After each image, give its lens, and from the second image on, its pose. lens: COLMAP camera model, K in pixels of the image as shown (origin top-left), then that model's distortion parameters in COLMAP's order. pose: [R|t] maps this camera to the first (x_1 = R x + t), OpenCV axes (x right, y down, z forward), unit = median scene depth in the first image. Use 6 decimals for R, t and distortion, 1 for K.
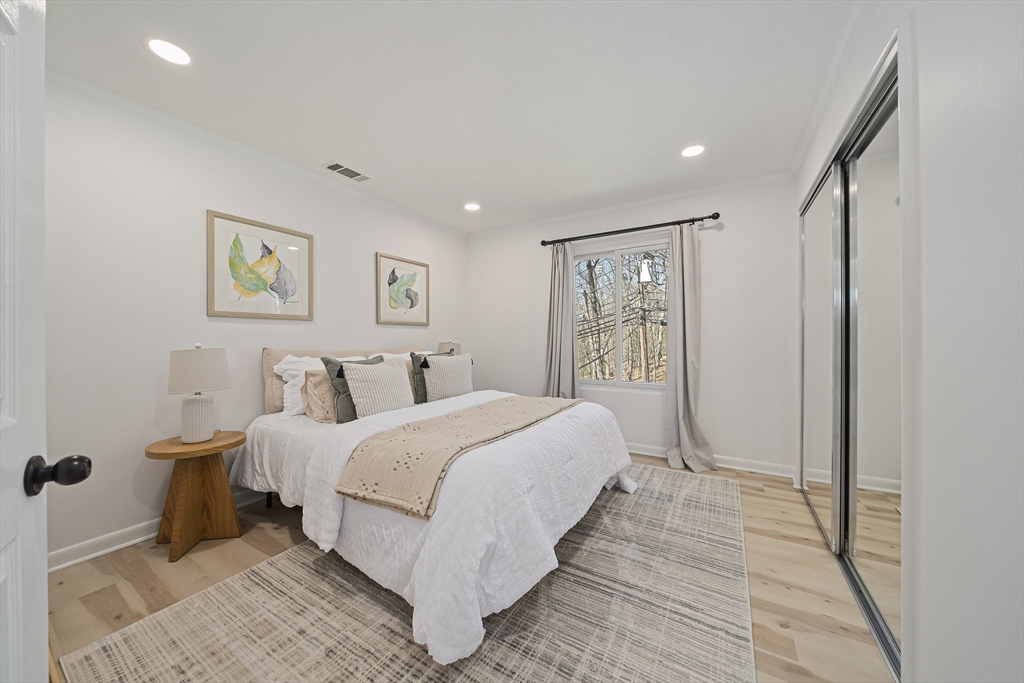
lens RADIAL K [[352.3, 0, 512.0], [0, 352.3, 341.5], [0, 0, 1]] dist [-0.000057, 0.000025]
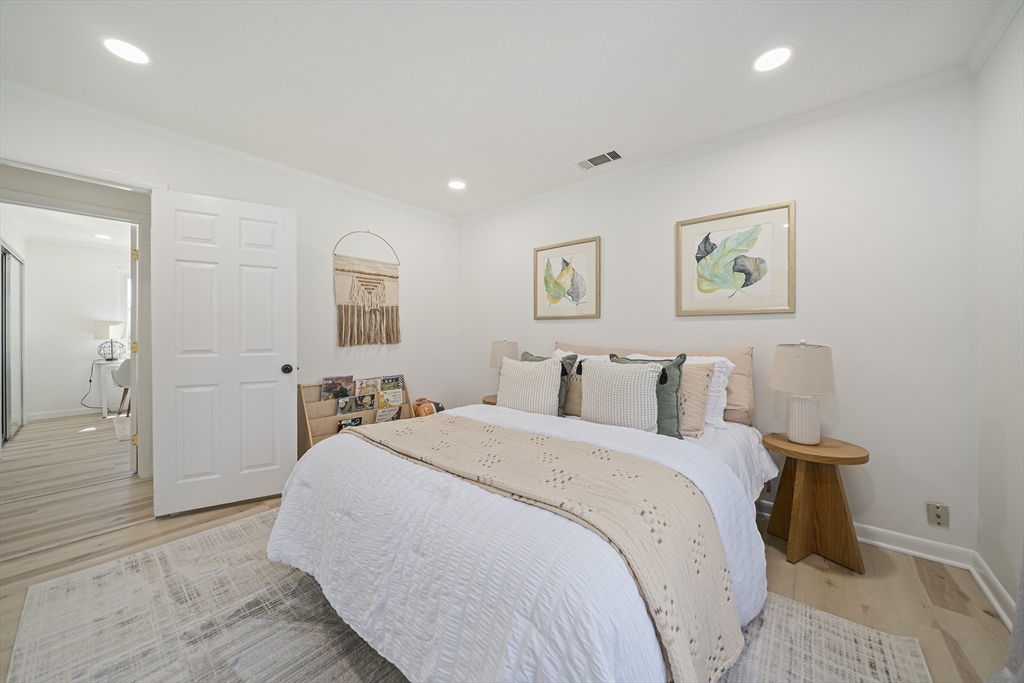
lens RADIAL K [[357.5, 0, 512.7], [0, 357.5, 333.6], [0, 0, 1]] dist [-0.006396, -0.000006]
pose [[-0.149548, -0.000594, -0.988754, 0.531311], [-0.009558, 0.999954, 0.000845, -0.013032], [0.988708, 0.009577, -0.149547, 0.943769]]
